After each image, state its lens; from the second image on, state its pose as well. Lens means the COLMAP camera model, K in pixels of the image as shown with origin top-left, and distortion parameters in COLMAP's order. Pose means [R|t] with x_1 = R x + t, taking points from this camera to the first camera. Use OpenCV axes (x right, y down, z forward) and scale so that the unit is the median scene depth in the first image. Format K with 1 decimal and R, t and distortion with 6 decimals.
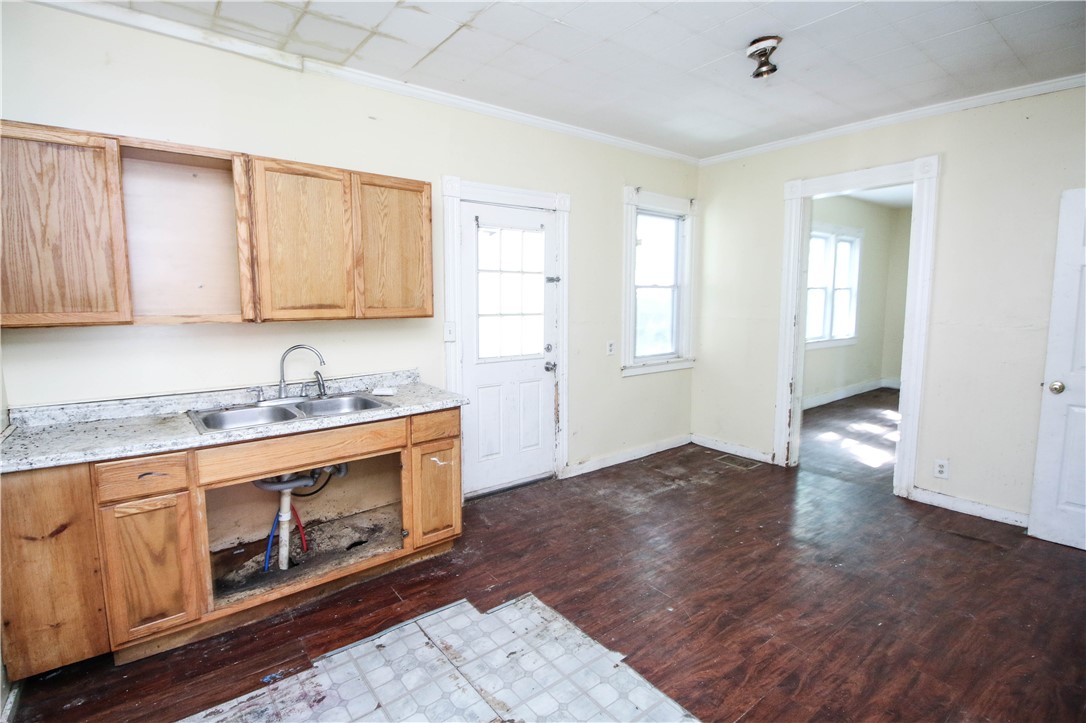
lens RADIAL K [[525.9, 0, 543.1], [0, 525.9, 350.6], [0, 0, 1]] dist [-0.000886, -0.012924]
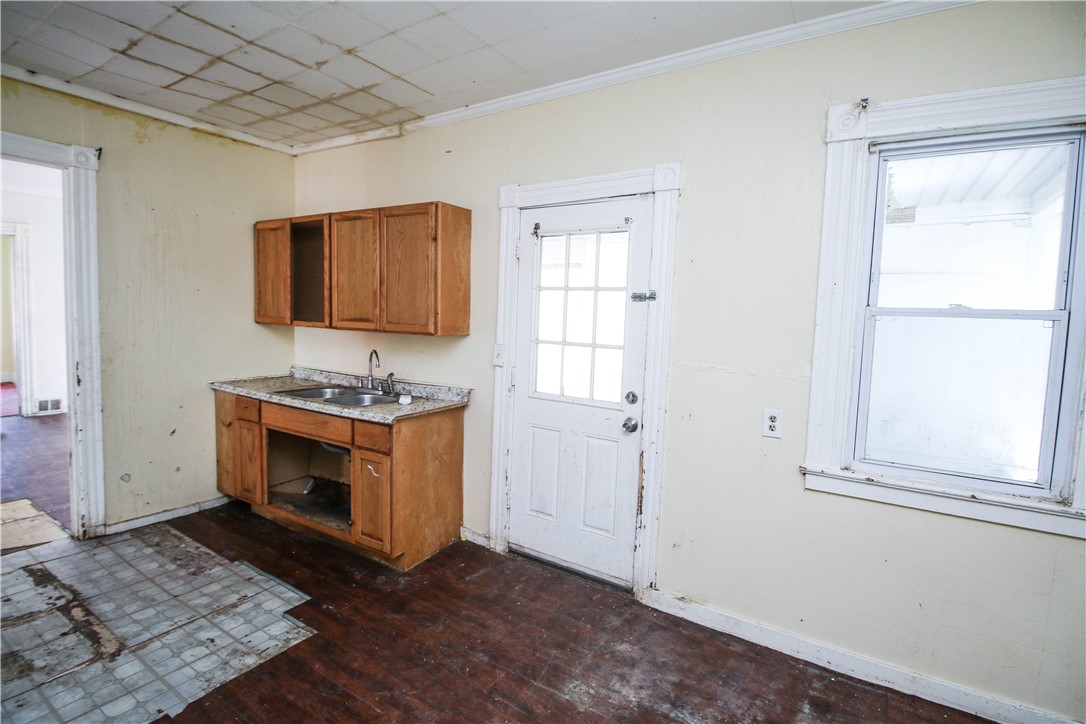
lens RADIAL K [[525.9, 0, 543.1], [0, 525.9, 351.1], [0, 0, 1]] dist [-0.000886, -0.012924]
pose [[0.314603, 0.076748, -0.946116, 0.864084], [-0.129461, 0.990882, 0.037331, -0.106148], [0.940354, 0.110740, 0.321670, 0.947434]]
